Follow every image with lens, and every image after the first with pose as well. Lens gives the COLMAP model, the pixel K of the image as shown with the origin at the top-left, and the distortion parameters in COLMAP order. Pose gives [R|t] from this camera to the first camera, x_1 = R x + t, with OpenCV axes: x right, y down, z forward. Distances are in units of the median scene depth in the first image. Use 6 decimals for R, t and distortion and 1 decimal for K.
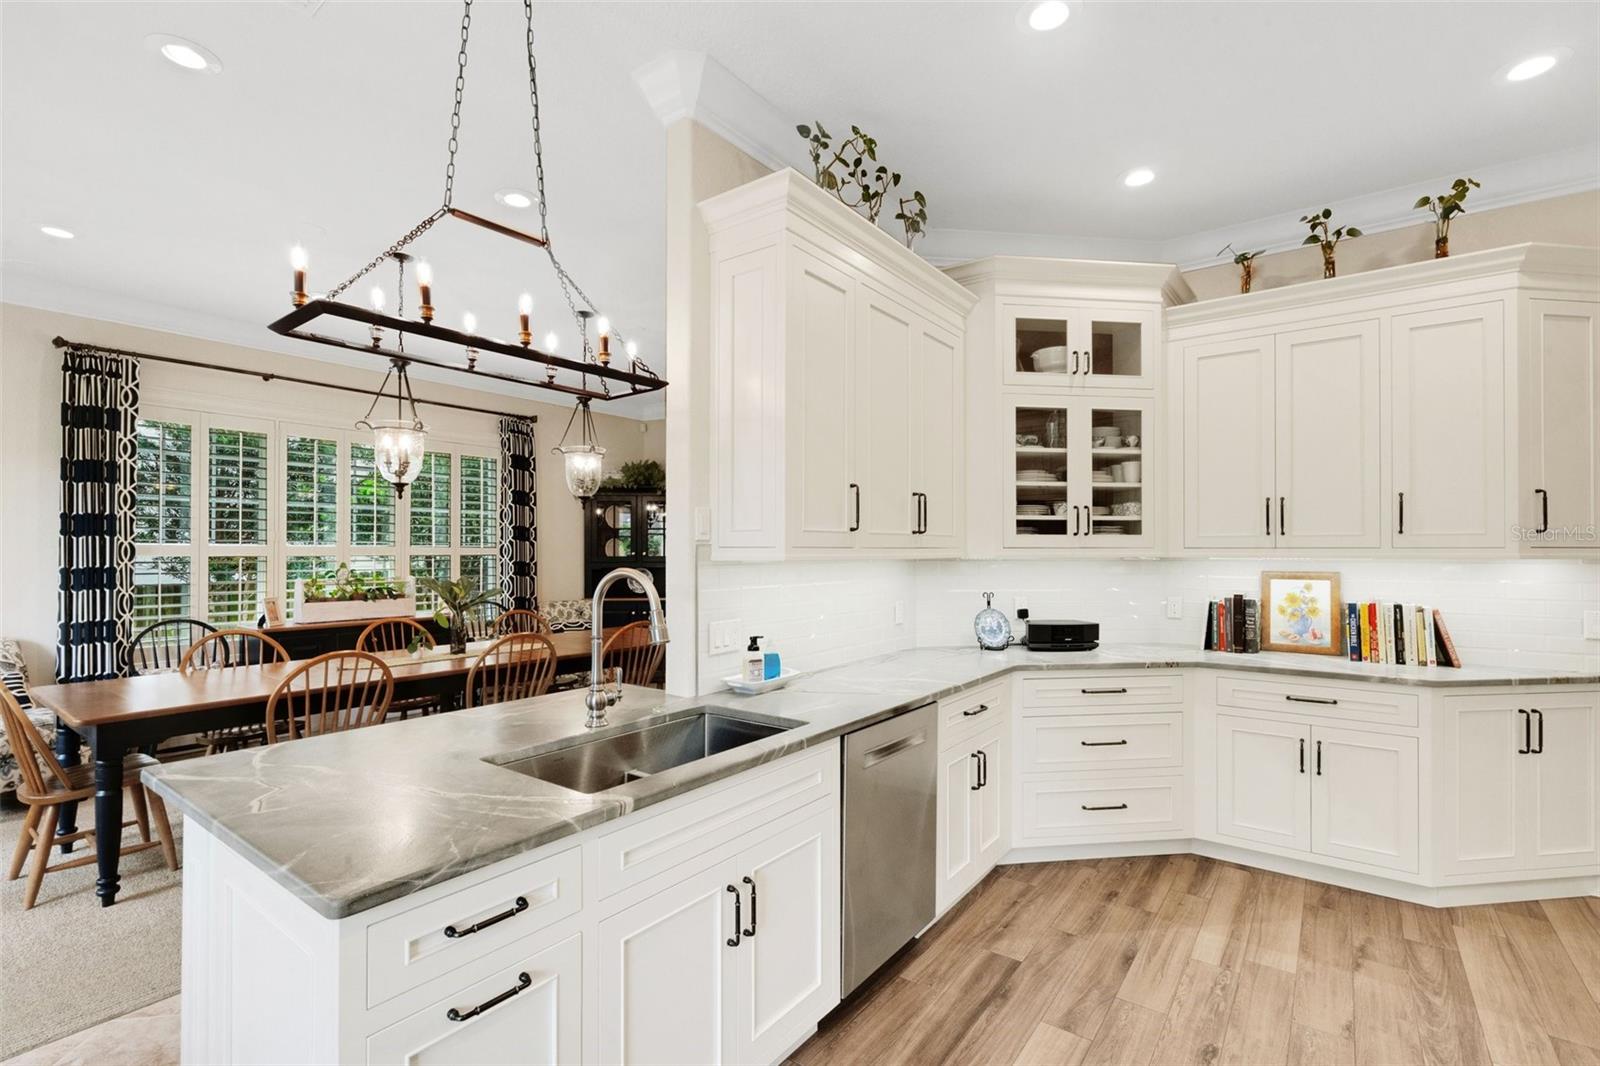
lens RADIAL K [[727.6, 0, 809.0], [0, 727.6, 543.6], [0, 0, 1]] dist [-0.004835, 0.000477]
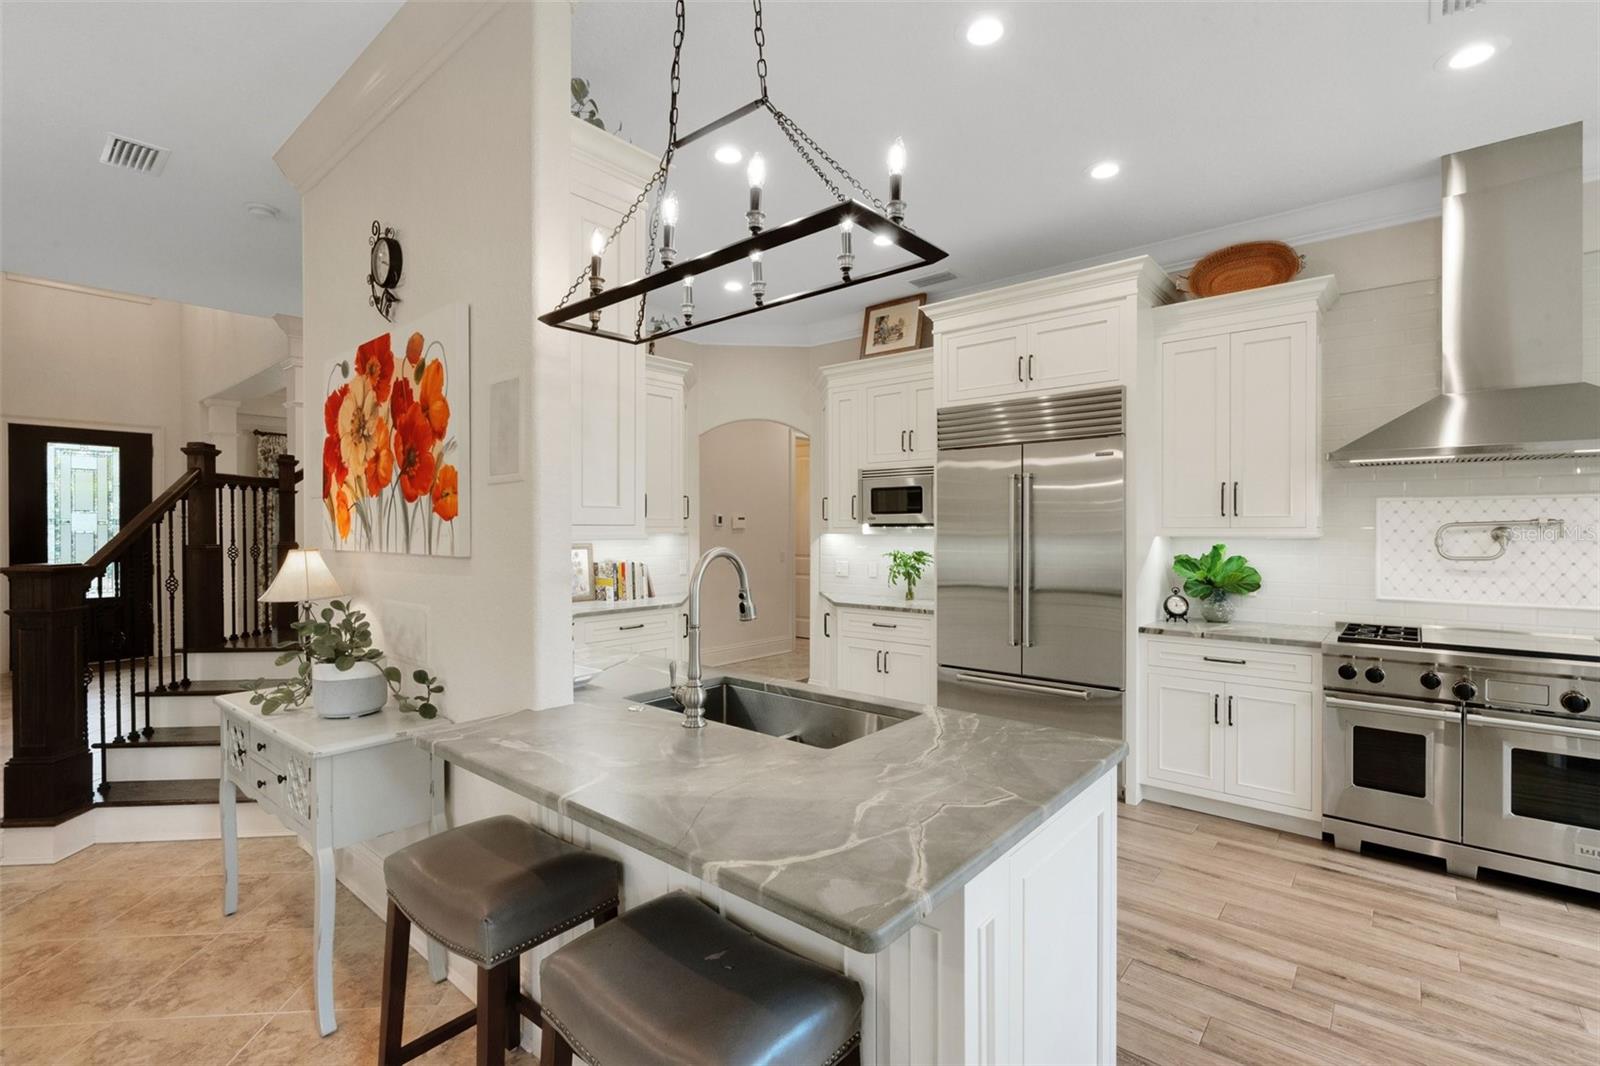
lens RADIAL K [[727.6, 0, 793.7], [0, 727.6, 533.6], [0, 0, 1]] dist [-0.004835, 0.000477]
pose [[0.066535, -0.002844, 0.997780, -0.761285], [-0.016560, 0.999855, 0.003954, 0.007987], [-0.997647, -0.016787, 0.066478, 0.537394]]
